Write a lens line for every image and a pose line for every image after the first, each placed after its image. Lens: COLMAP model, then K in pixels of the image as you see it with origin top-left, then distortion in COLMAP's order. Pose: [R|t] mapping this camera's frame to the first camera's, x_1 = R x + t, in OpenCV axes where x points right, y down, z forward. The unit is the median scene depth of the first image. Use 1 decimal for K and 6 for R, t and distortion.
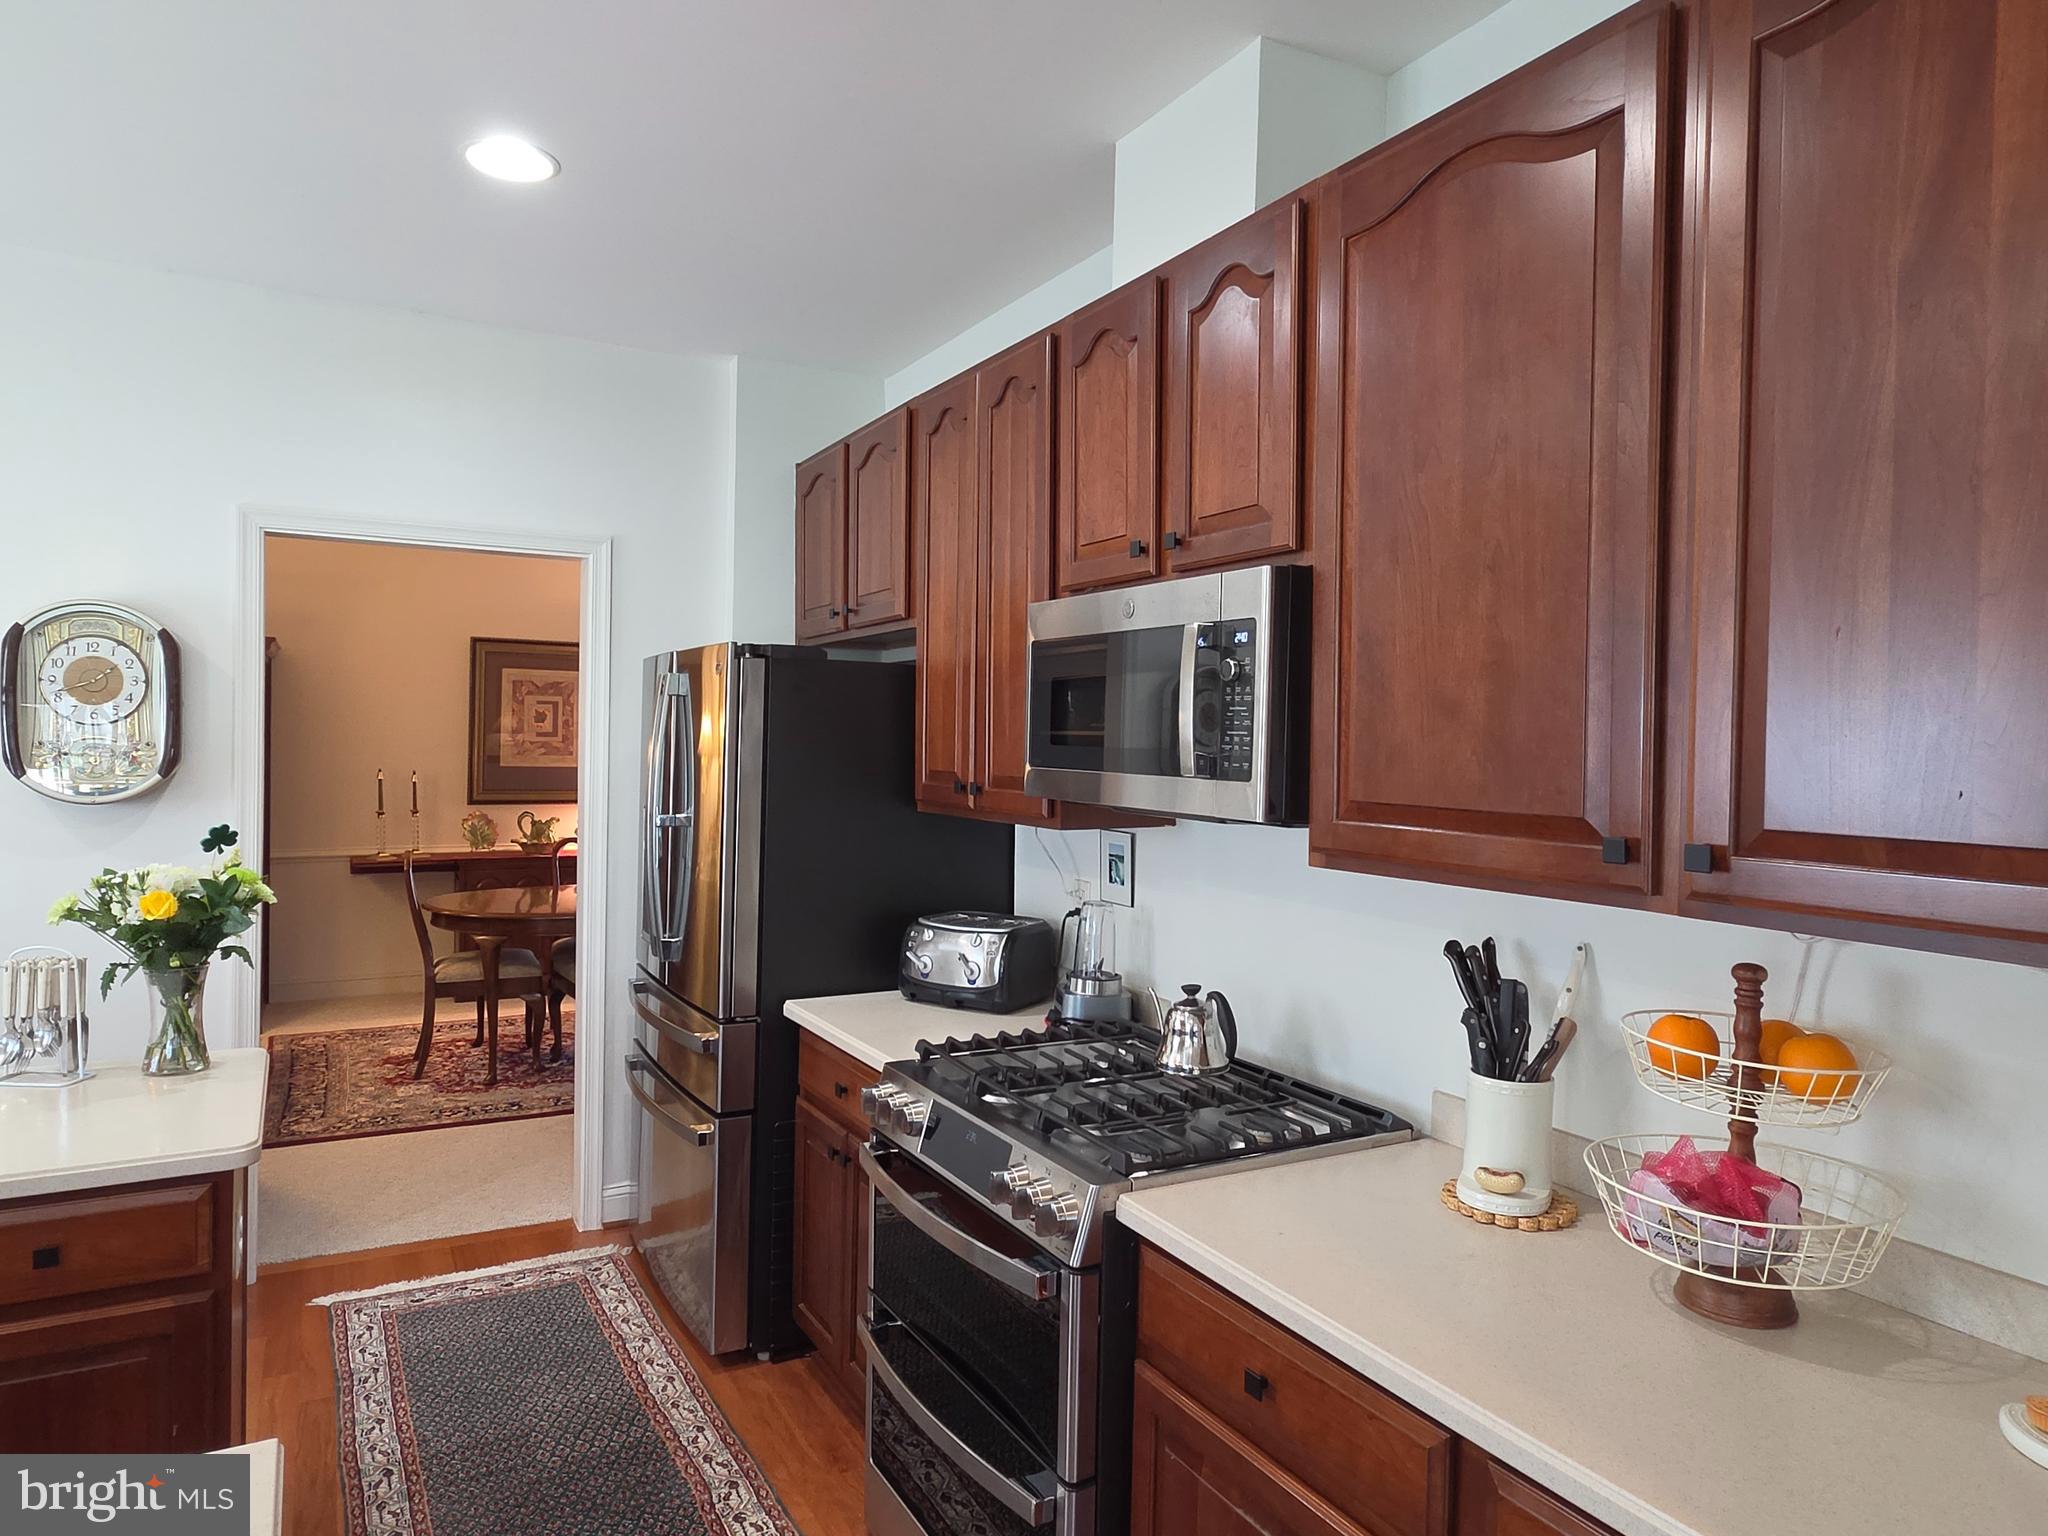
lens RADIAL K [[1271.0, 0, 1021.0], [0, 1271.0, 763.1], [0, 0, 1]] dist [0.003738, -0.003022]
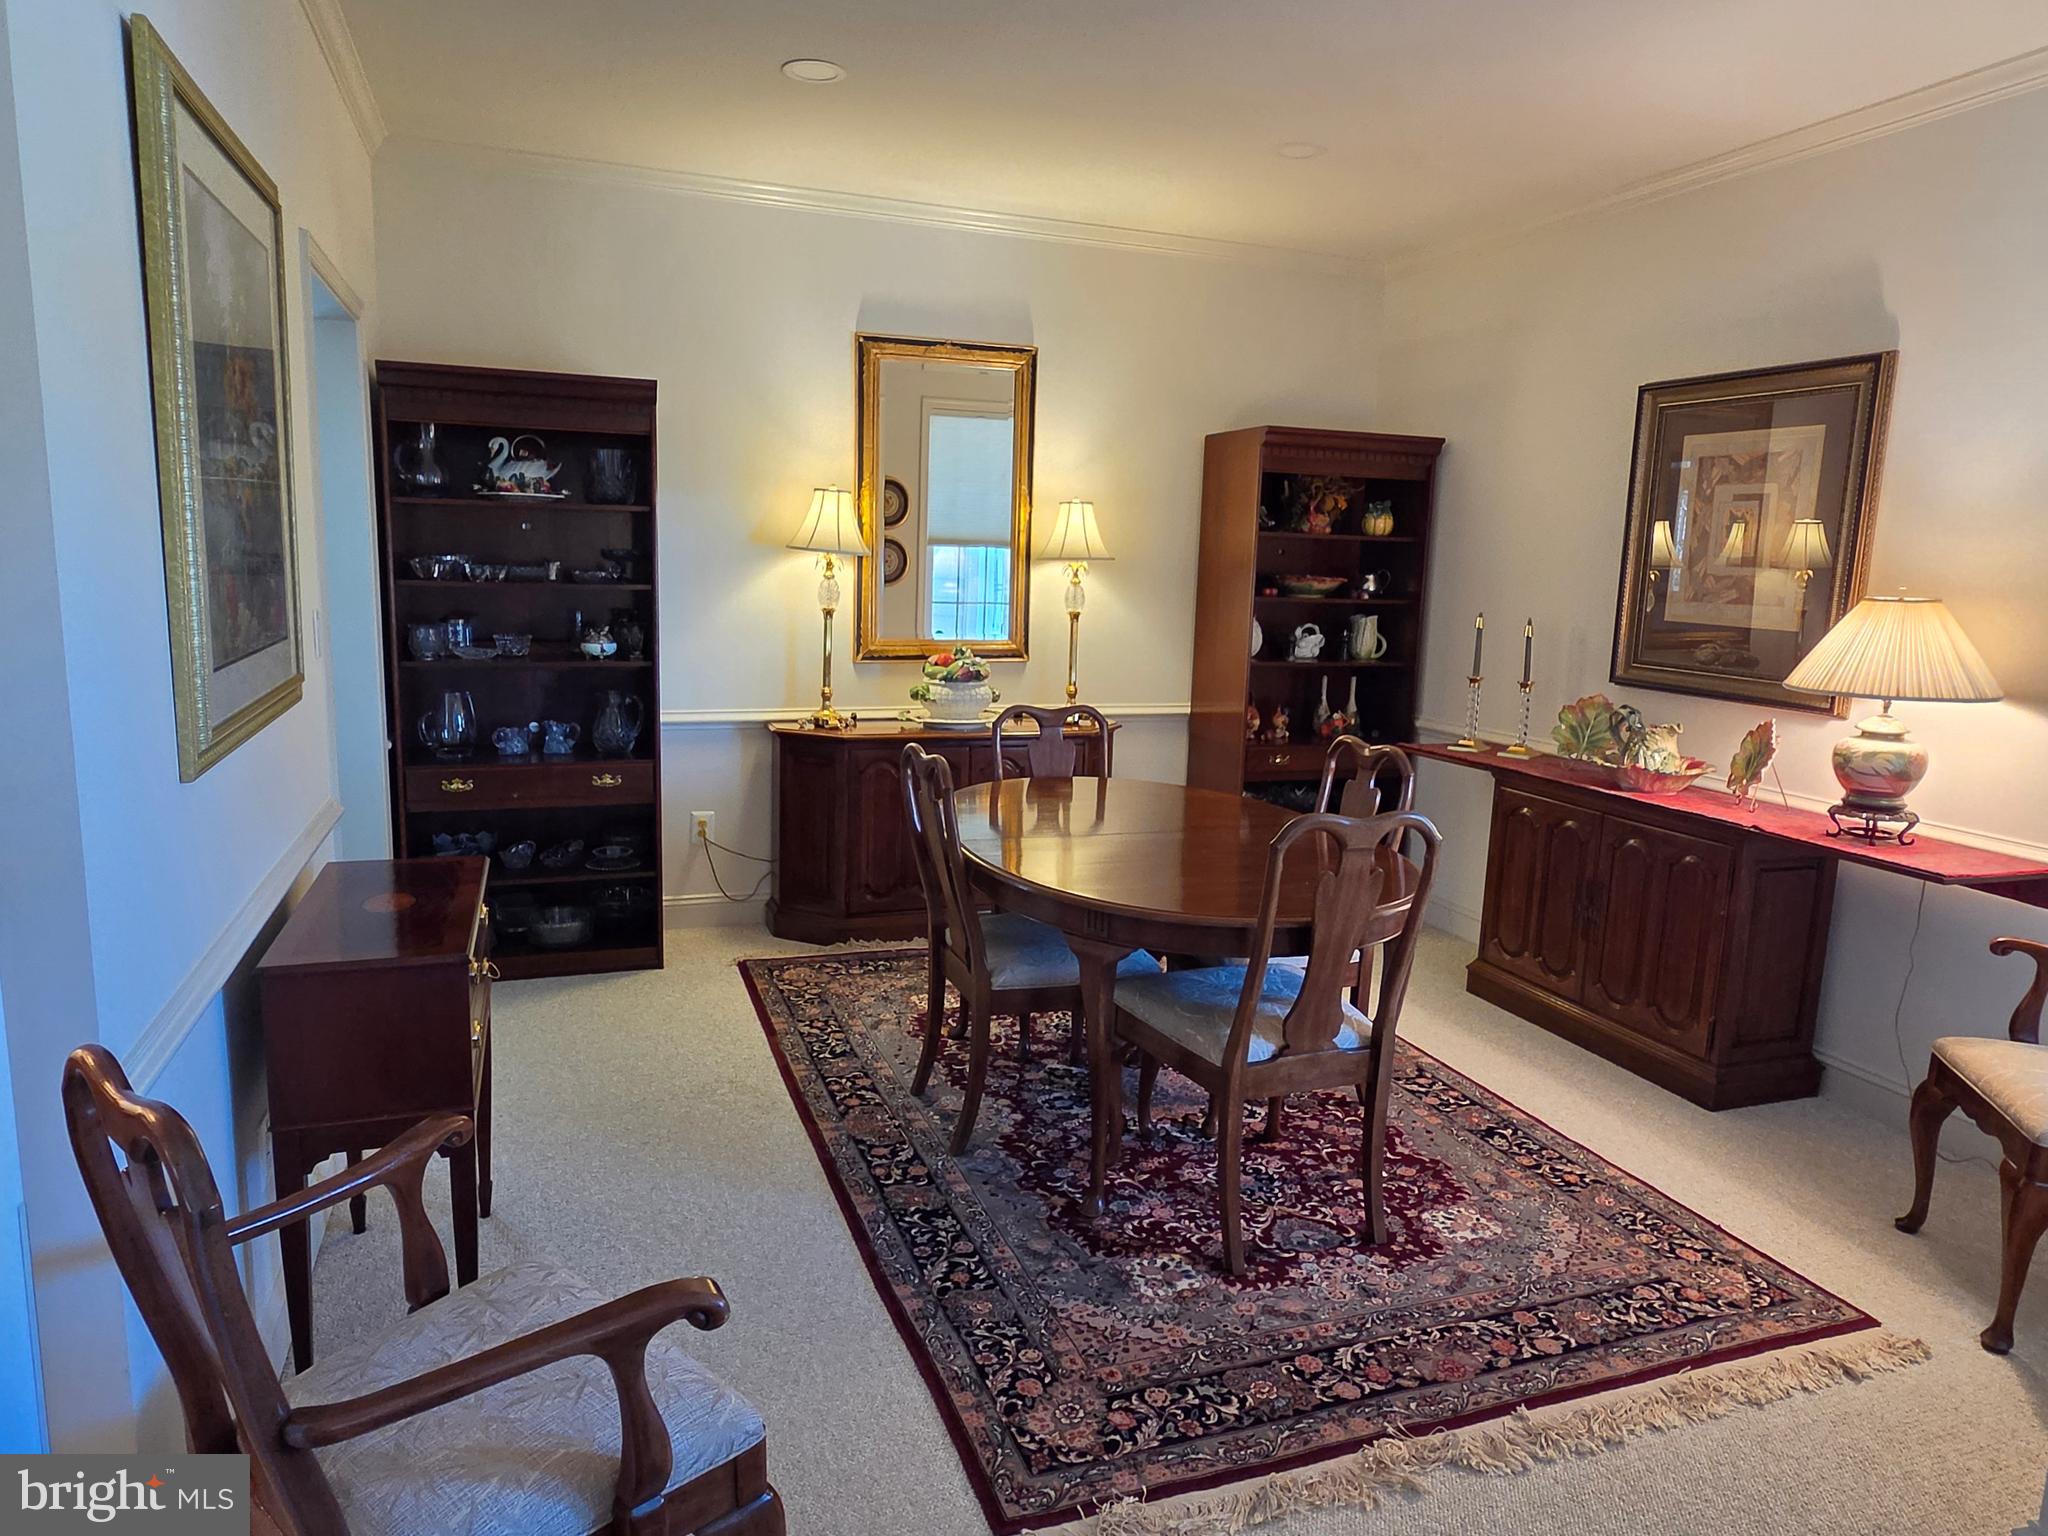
lens RADIAL K [[1271.0, 0, 1017.8], [0, 1271.0, 766.4], [0, 0, 1]] dist [0.003738, -0.003022]
pose [[-0.162971, 0.139809, -0.976675, 0.178180], [-0.057138, 0.986910, 0.150808, -0.002449], [0.984975, 0.080382, -0.152849, 0.826914]]
